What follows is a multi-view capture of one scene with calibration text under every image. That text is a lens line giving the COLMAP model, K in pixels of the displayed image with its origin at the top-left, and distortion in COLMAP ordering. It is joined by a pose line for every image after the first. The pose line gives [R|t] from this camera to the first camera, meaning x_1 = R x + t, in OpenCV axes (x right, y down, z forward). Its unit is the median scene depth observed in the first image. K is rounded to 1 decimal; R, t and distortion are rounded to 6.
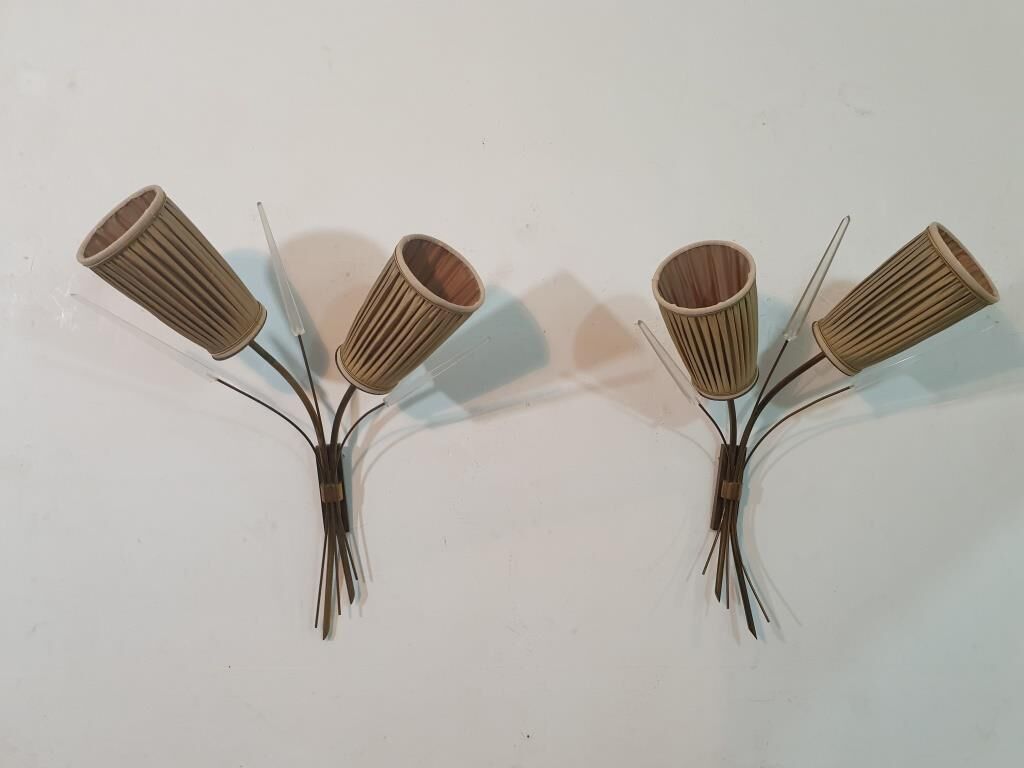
lens RADIAL K [[775.5, 0, 531.7], [0, 775.5, 387.0], [0, 0, 1]] dist [0.044520, -0.080634]
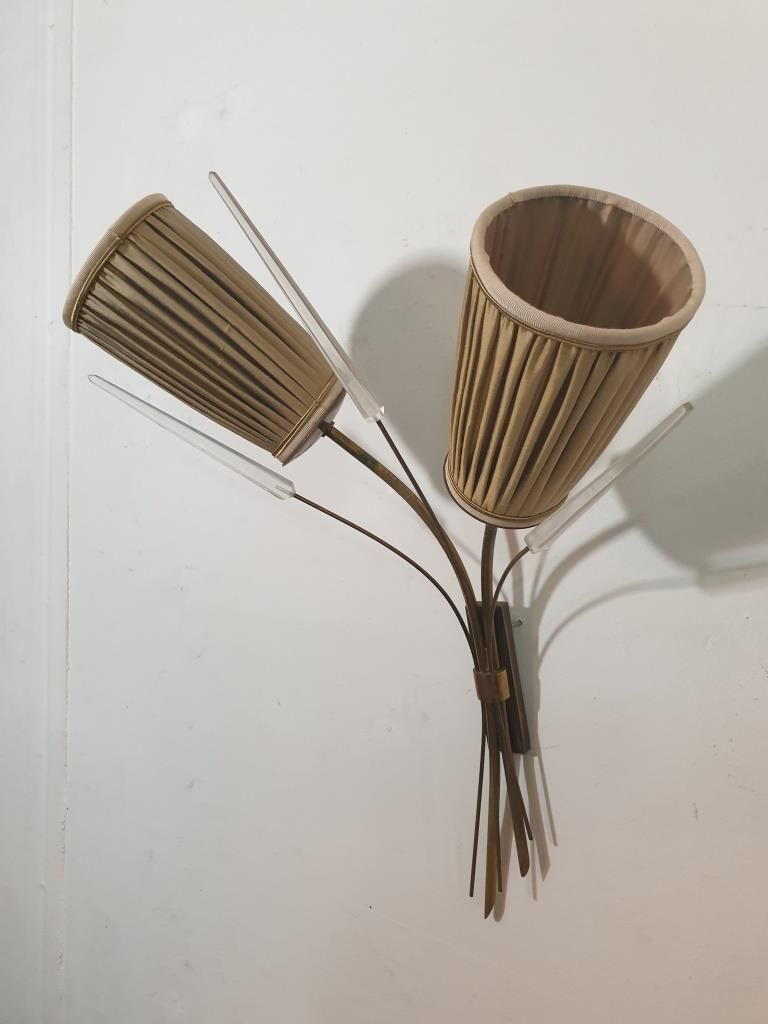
lens RADIAL K [[787.9, 0, 394.7], [0, 787.9, 503.9], [0, 0, 1]] dist [0.007605, -0.001522]
pose [[0.754074, 0.029897, -0.656108, 0.084678], [-0.007304, 0.999283, 0.037140, -0.025881], [0.656748, -0.023214, 0.753752, 0.547004]]
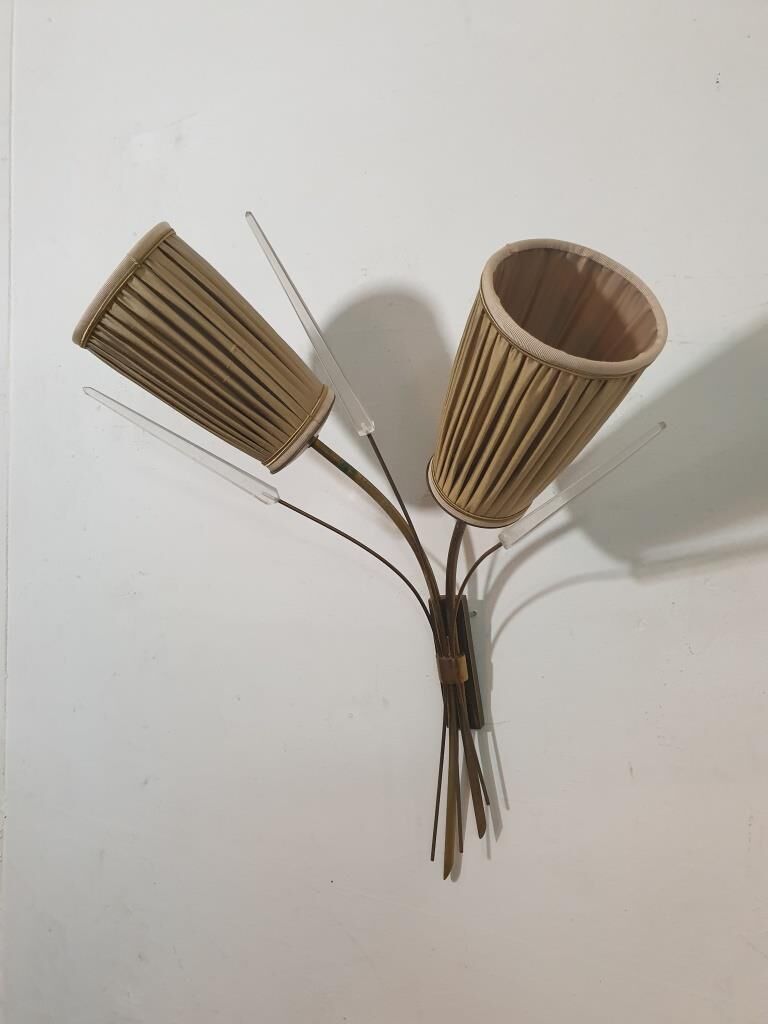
lens RADIAL K [[775.5, 0, 384.0], [0, 775.5, 512.0], [0, 0, 1]] dist [0.044520, -0.080634]
pose [[0.841458, 0.023505, -0.539811, 0.056003], [-0.008877, 0.999520, 0.029685, -0.019920], [0.540250, -0.020186, 0.841263, 0.445762]]
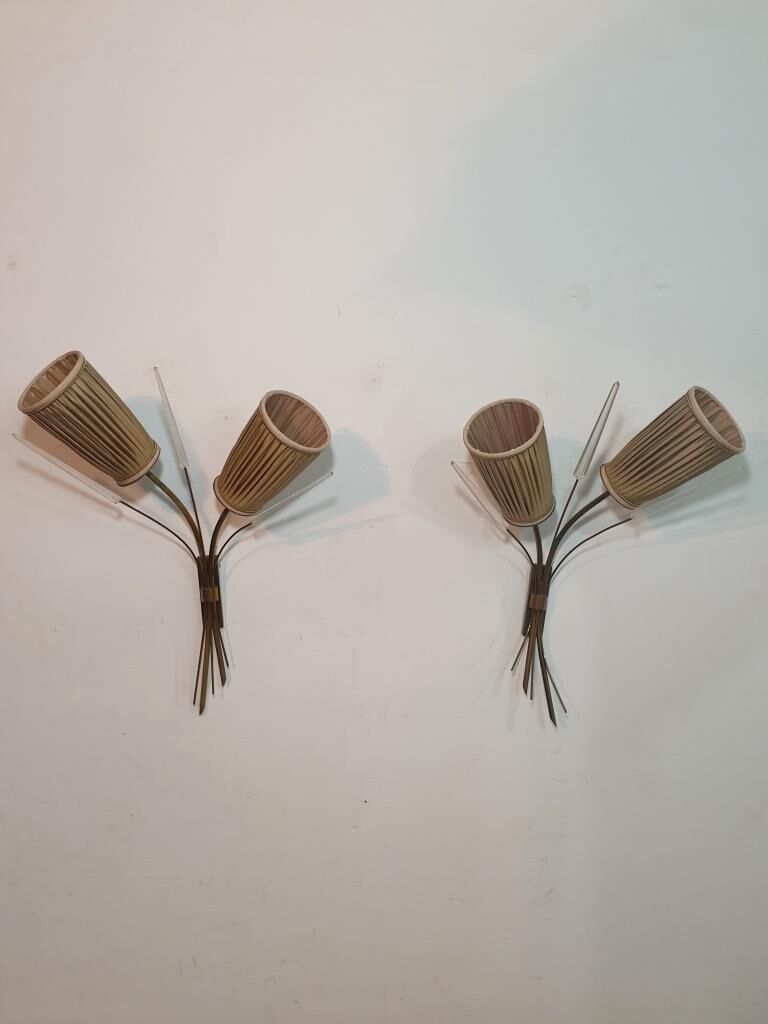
lens RADIAL K [[775.5, 0, 384.0], [0, 775.5, 512.0], [0, 0, 1]] dist [0.044520, -0.080634]
pose [[0.998612, 0.021326, -0.048166, 0.083608], [-0.021394, 0.999771, -0.000886, -0.000473], [0.048136, 0.001915, 0.998839, -0.238143]]
